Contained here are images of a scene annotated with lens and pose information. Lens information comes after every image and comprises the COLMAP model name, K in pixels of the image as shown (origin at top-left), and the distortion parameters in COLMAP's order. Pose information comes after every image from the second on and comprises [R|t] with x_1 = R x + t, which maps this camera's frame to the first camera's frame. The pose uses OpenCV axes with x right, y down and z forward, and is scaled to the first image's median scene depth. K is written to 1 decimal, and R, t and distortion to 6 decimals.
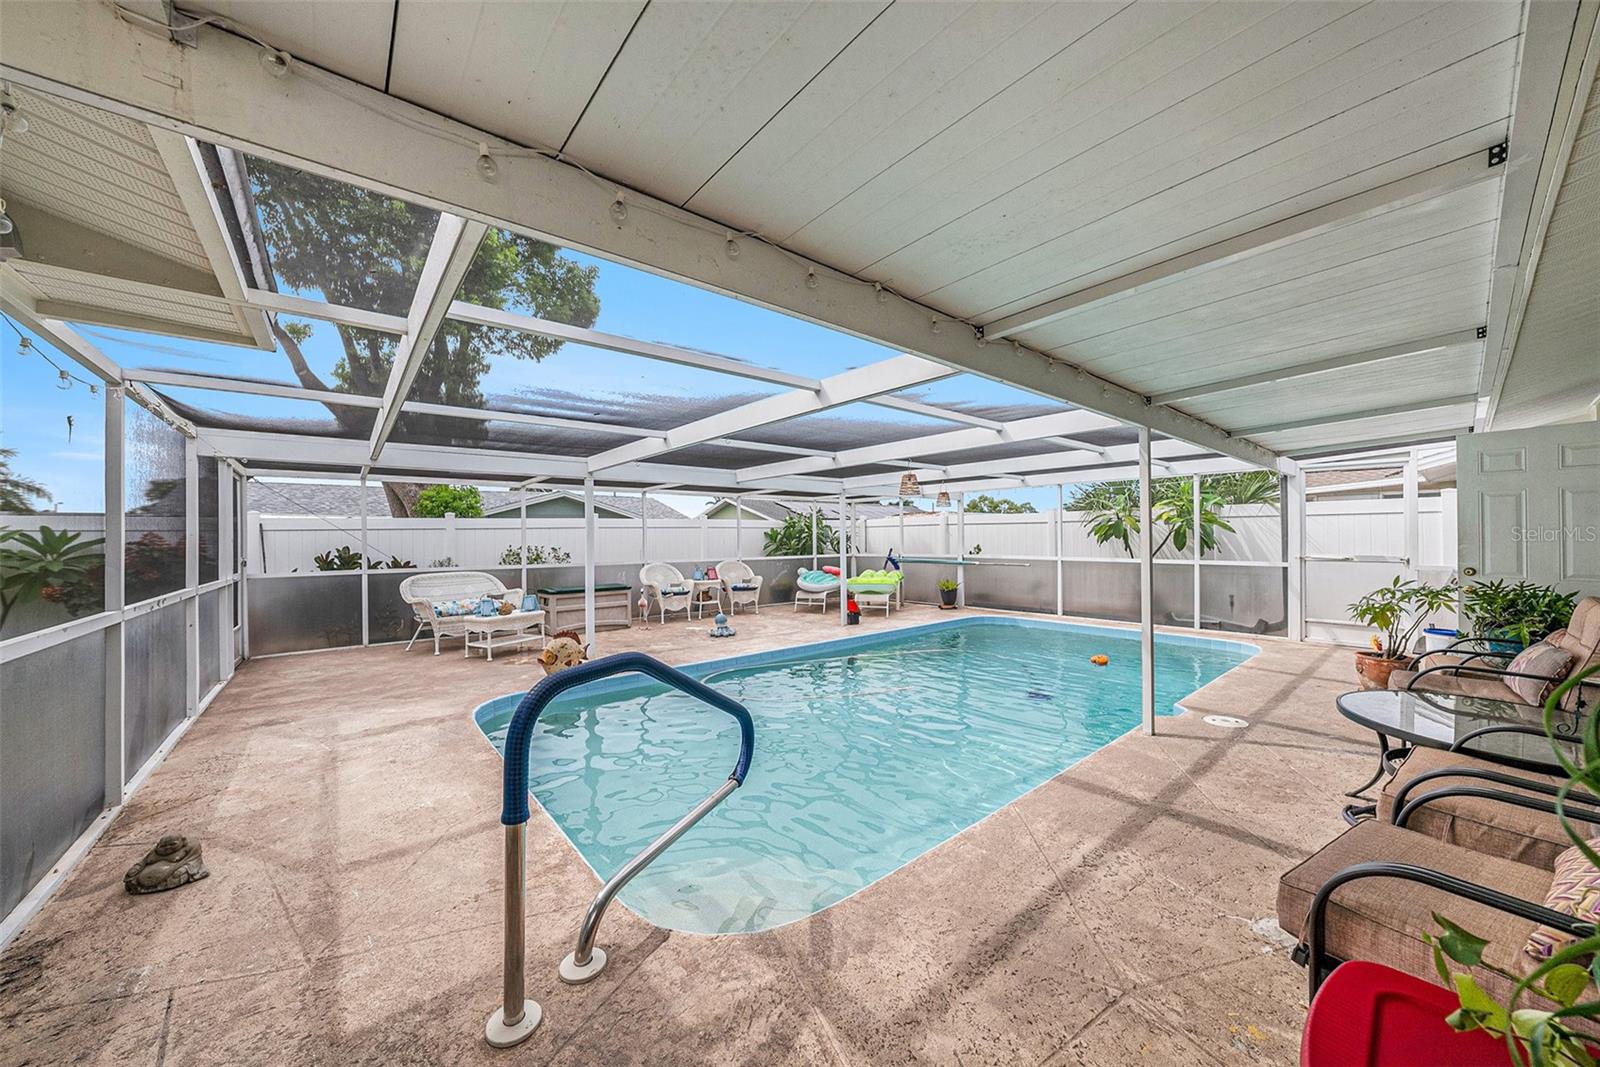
lens RADIAL K [[565.6, 0, 795.4], [0, 565.6, 539.3], [0, 0, 1]] dist [-0.028406, 0.005168]
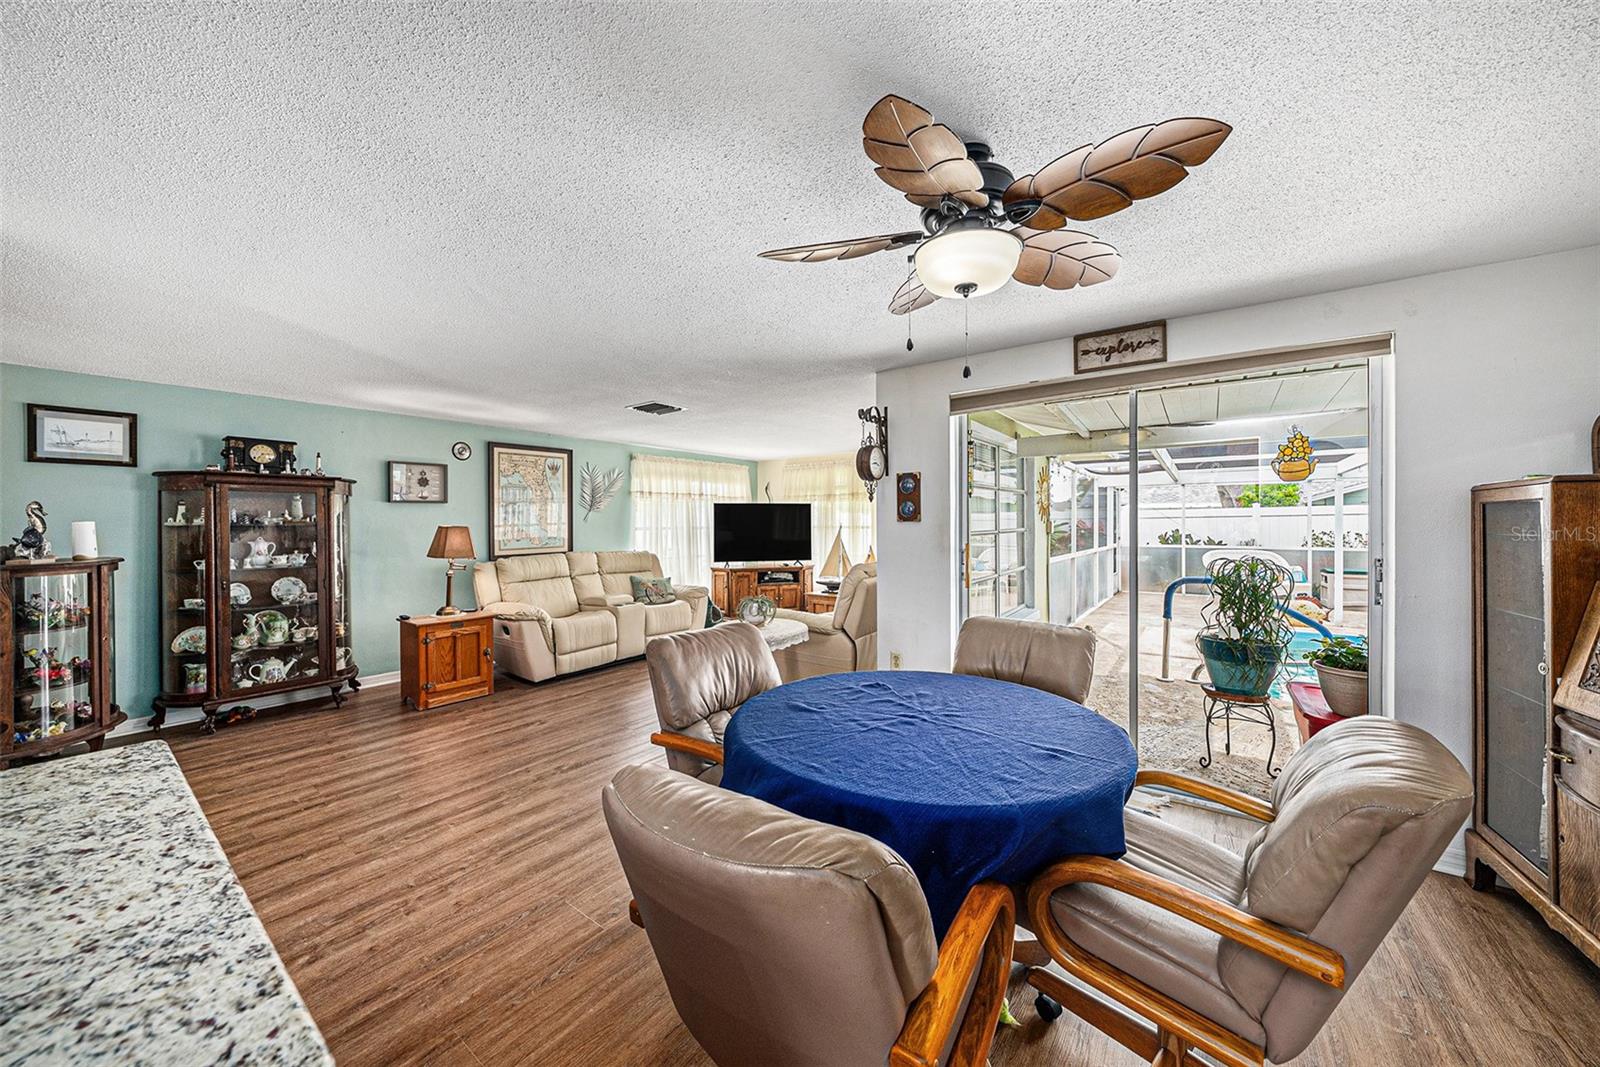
lens RADIAL K [[565.6, 0, 803.7], [0, 565.6, 526.9], [0, 0, 1]] dist [-0.028406, 0.005168]
pose [[0.252505, 0.013774, -0.967498, 0.360724], [0.002054, 0.999889, 0.014771, -0.016216], [0.967593, -0.005717, 0.252449, -0.322736]]
